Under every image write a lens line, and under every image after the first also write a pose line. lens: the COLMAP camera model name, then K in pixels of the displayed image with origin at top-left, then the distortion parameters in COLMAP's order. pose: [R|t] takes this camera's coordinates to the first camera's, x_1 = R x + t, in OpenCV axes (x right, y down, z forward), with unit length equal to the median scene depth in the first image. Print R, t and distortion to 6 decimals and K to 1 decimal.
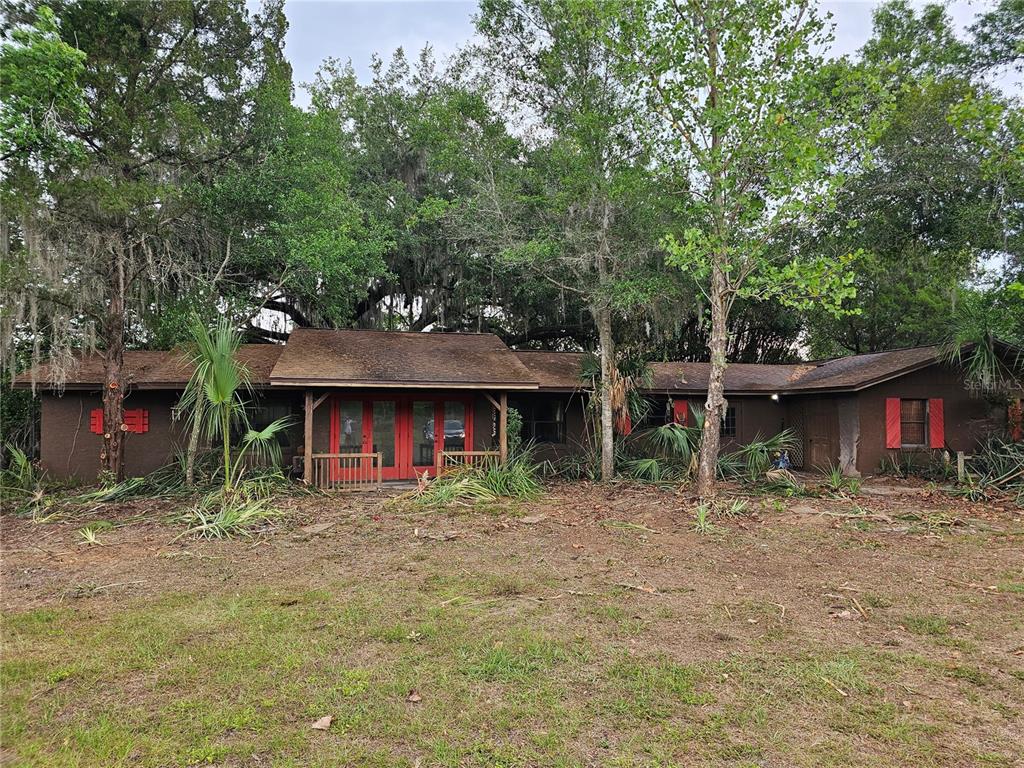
lens RADIAL K [[690.8, 0, 512.0], [0, 690.8, 384.0], [0, 0, 1]] dist [0.049627, -0.000680]
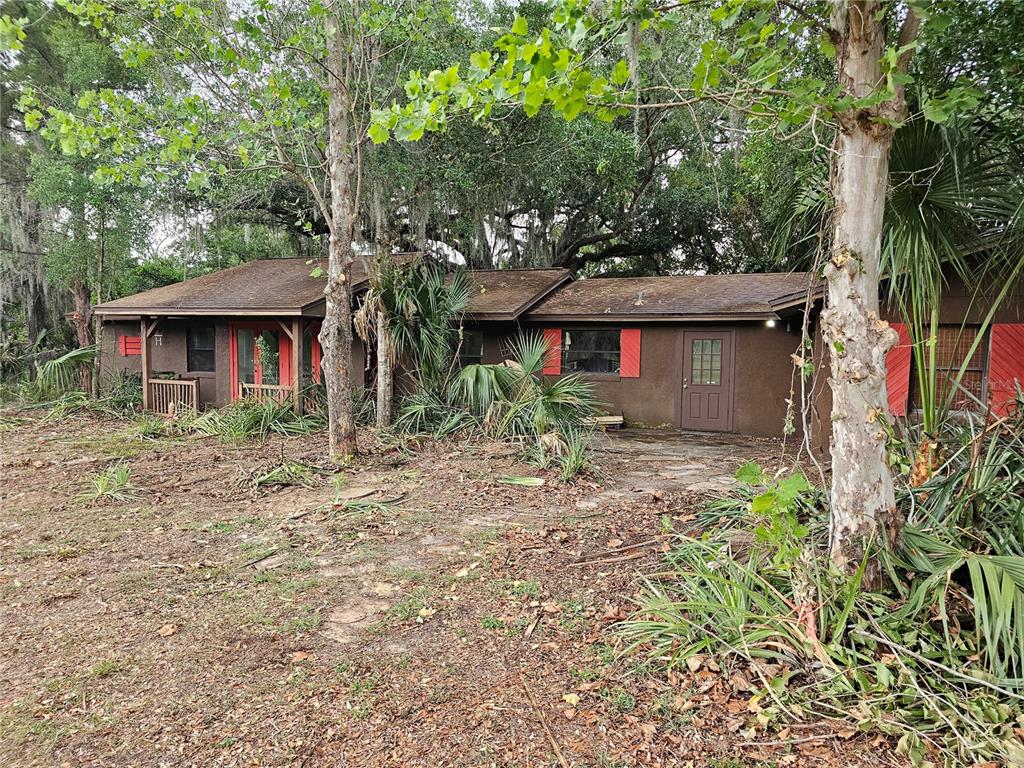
lens RADIAL K [[690.8, 0, 512.0], [0, 690.8, 384.0], [0, 0, 1]] dist [0.049627, -0.000680]
pose [[0.803310, 0.044976, -0.593860, 0.752146], [0.013073, 0.995573, 0.093083, 0.015556], [0.595418, -0.082538, 0.799165, 0.454600]]
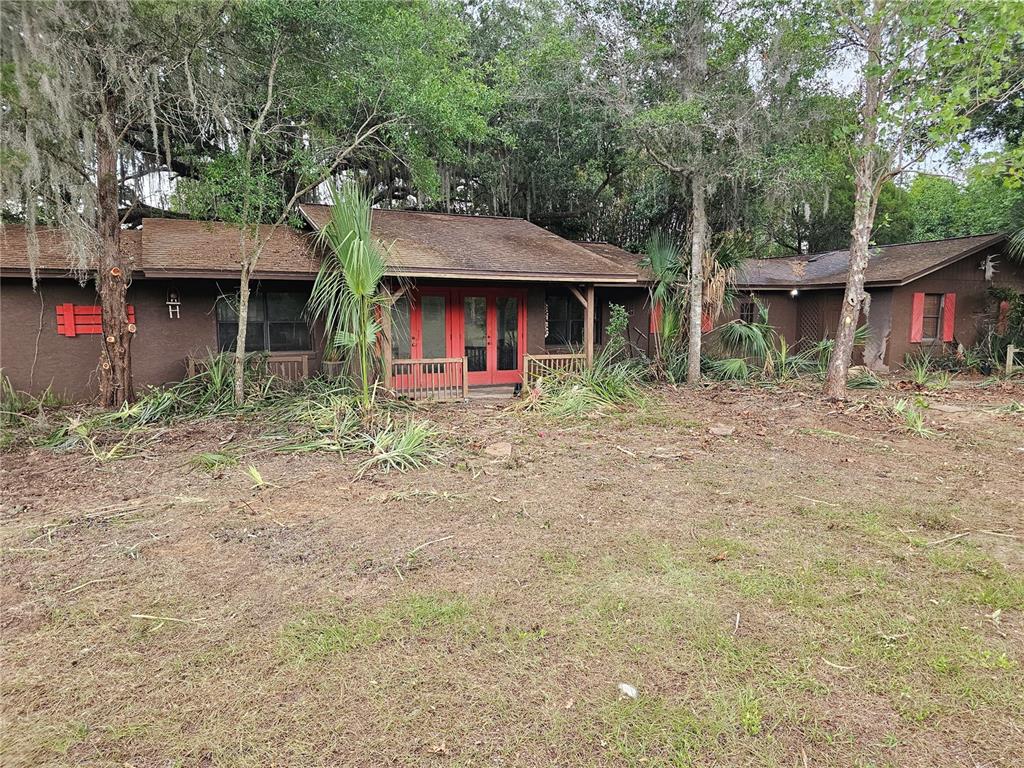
lens RADIAL K [[696.1, 0, 501.3], [0, 696.1, 385.4], [0, 0, 1]] dist [0.037699, -0.001820]
pose [[0.975081, -0.025862, 0.220335, -0.324404], [-0.007101, 0.989035, 0.147512, 0.007553], [-0.221733, -0.145401, 0.964206, 0.158936]]
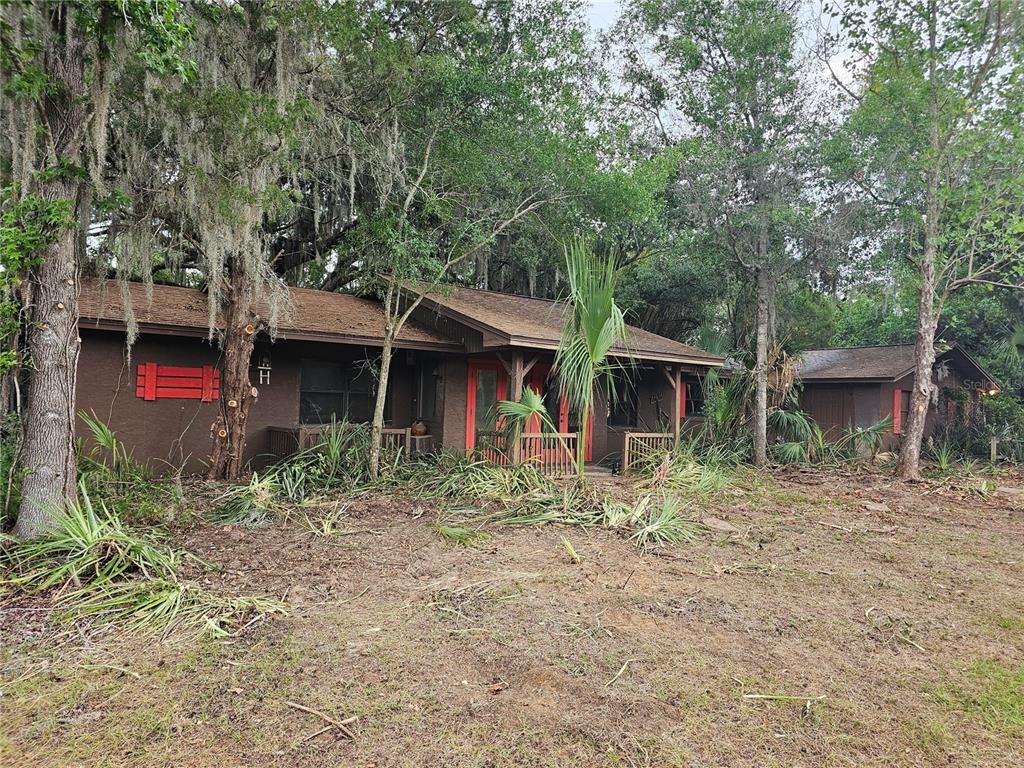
lens RADIAL K [[690.8, 0, 512.0], [0, 690.8, 384.0], [0, 0, 1]] dist [0.049627, -0.000680]
pose [[0.910323, 0.038873, 0.412069, -0.593597], [-0.048888, 0.998709, 0.013786, 0.031396], [-0.411001, -0.032695, 0.911048, 0.263151]]
